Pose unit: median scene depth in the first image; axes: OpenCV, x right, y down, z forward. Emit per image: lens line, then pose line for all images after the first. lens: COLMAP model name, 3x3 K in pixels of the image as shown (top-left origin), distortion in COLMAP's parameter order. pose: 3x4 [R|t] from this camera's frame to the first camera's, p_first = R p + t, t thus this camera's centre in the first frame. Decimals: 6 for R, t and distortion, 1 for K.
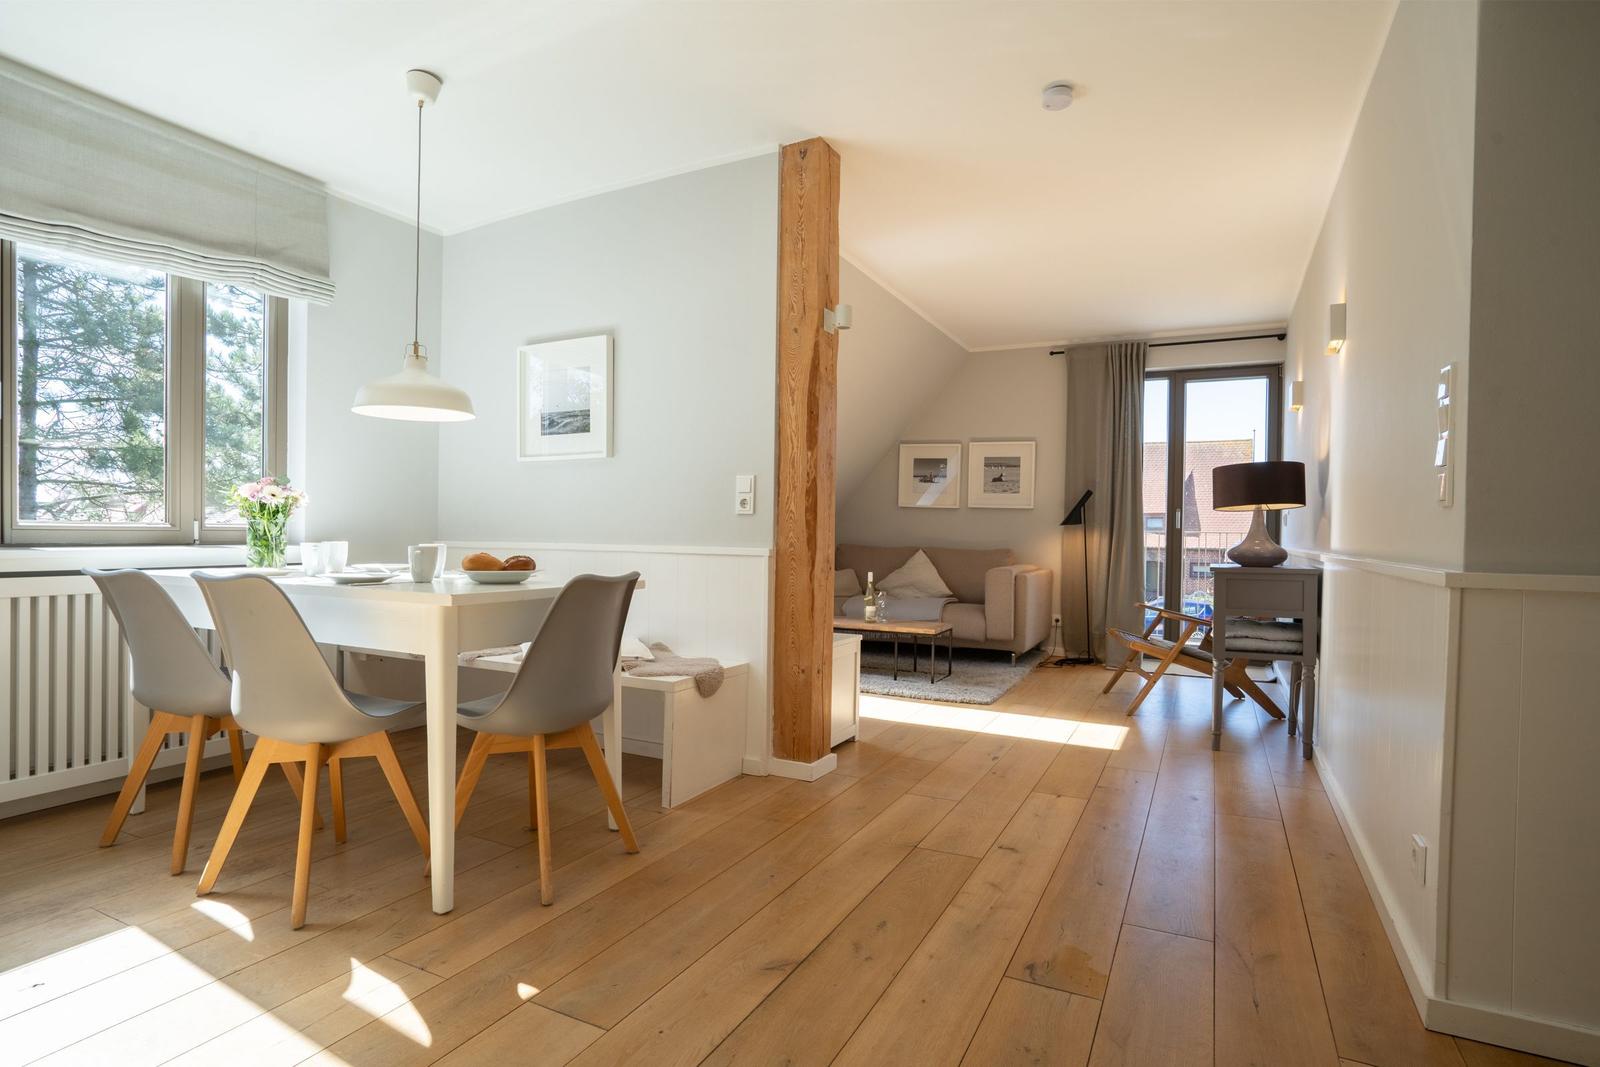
lens RADIAL K [[820.6, 0, 801.0], [0, 820.6, 533.2], [0, 0, 1]] dist [-0.007393, -0.000301]
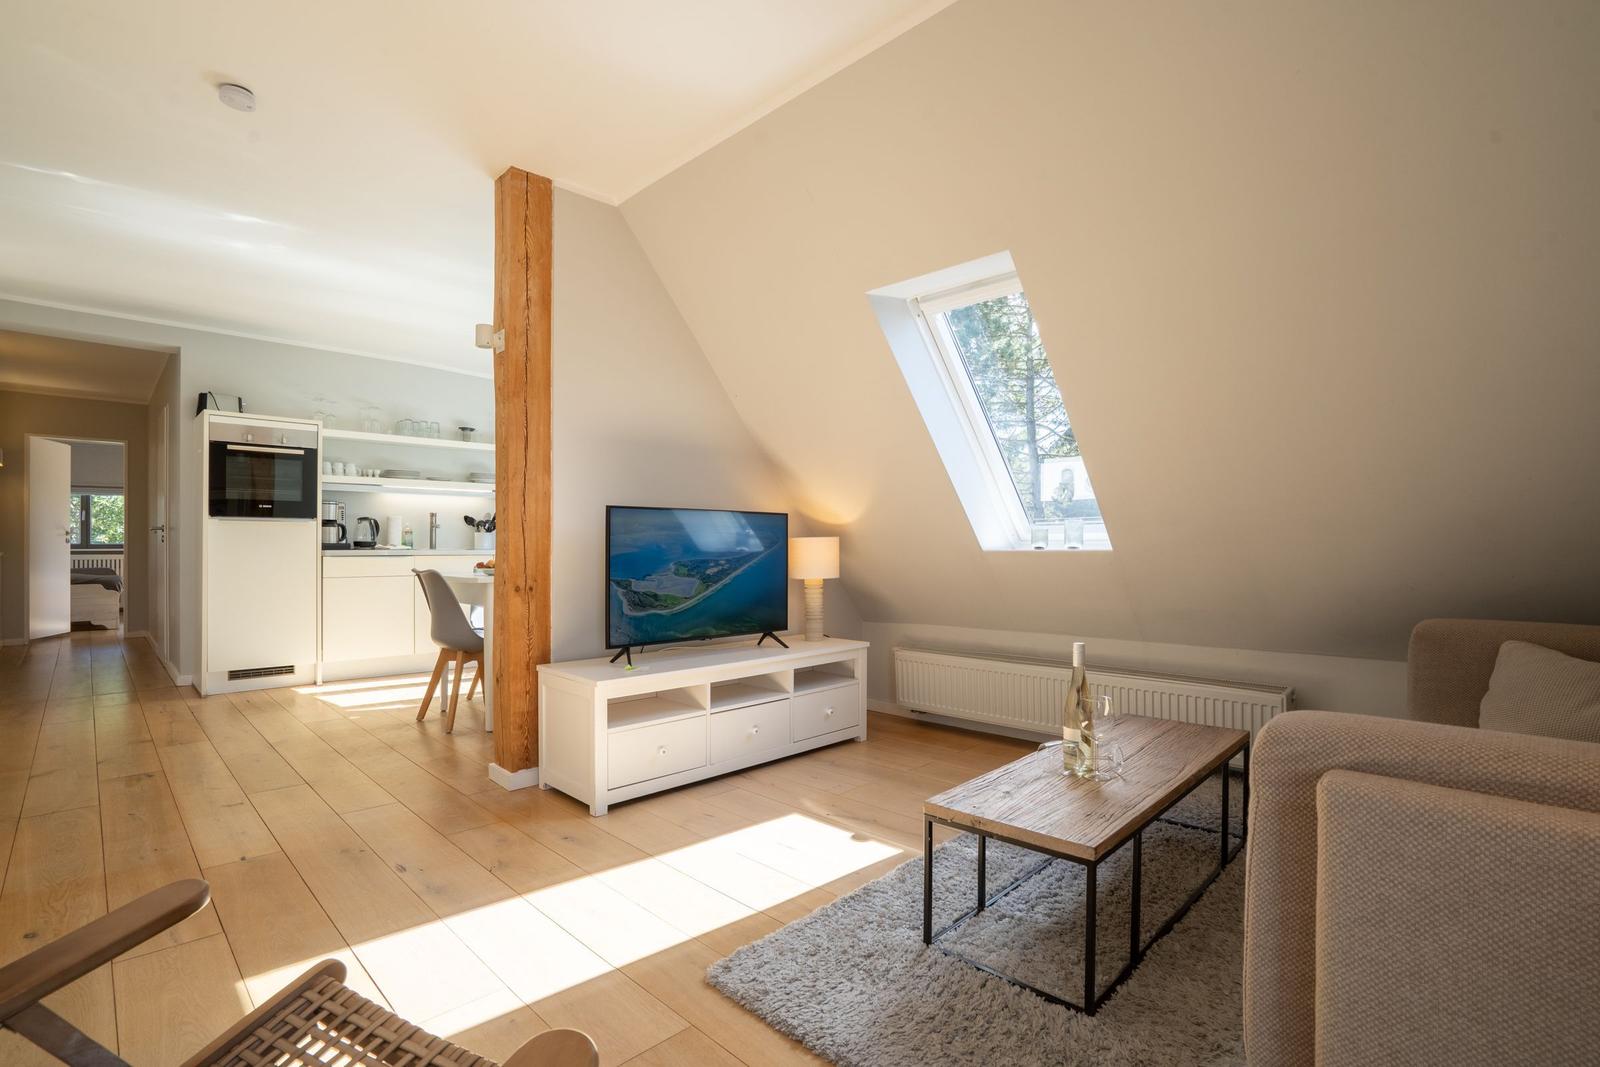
lens RADIAL K [[744.5, 0, 812.1], [0, 744.5, 541.5], [0, 0, 1]] dist [-0.026655, 0.001019]
pose [[-0.302927, -0.018995, -0.952825, 0.416729], [-0.003931, 0.999818, -0.018682, 0.004277], [0.953006, -0.001913, -0.302946, 0.866704]]
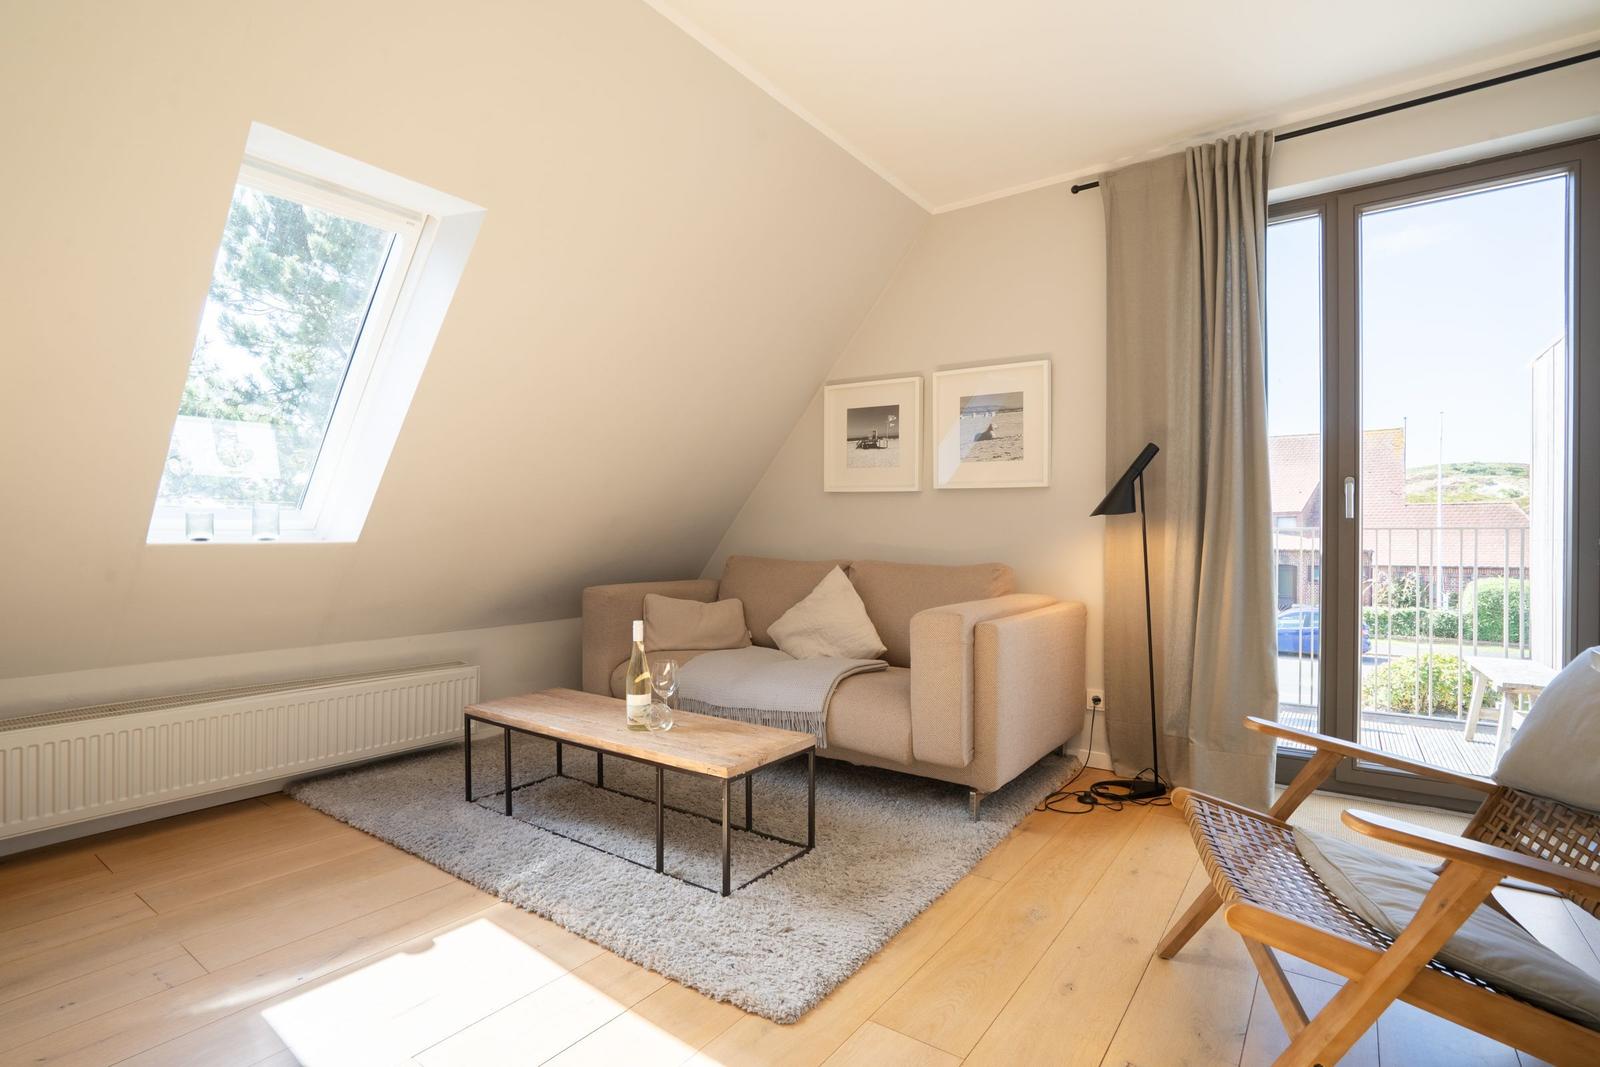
lens RADIAL K [[744.5, 0, 810.6], [0, 744.5, 537.7], [0, 0, 1]] dist [-0.026655, 0.001019]
pose [[0.986011, -0.014093, -0.166083, 0.214347], [0.013526, 0.999898, -0.004550, 0.003182], [0.166130, 0.002240, 0.986101, 0.508578]]
